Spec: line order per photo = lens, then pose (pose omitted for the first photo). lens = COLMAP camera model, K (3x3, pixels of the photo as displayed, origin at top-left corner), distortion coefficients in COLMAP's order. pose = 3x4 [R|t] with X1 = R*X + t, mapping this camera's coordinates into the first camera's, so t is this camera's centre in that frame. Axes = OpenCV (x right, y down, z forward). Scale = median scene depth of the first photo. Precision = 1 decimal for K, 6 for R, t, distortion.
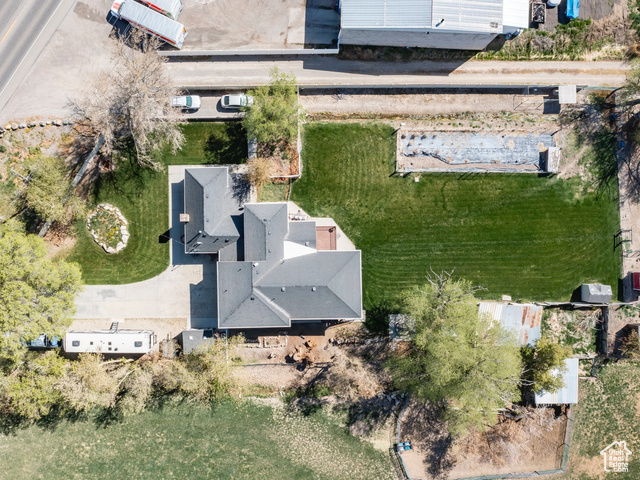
lens RADIAL K [[678.4, 0, 319.7], [0, 678.4, 240.6], [0, 0, 1]] dist [-0.022924, 0.000000]
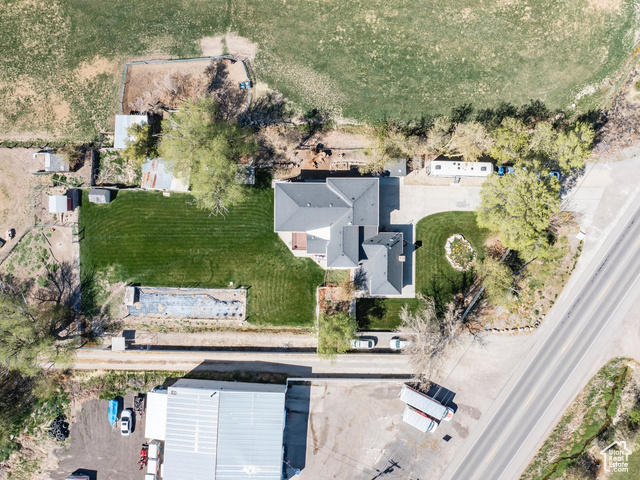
lens RADIAL K [[678.4, 0, 319.5], [0, 678.4, 241.8], [0, 0, 1]] dist [-0.022924, 0.000000]
pose [[-0.999629, -0.022935, -0.014696, -0.010846], [0.022866, -0.999727, 0.004829, -0.009467], [-0.014803, 0.004491, 0.999880, -0.355307]]
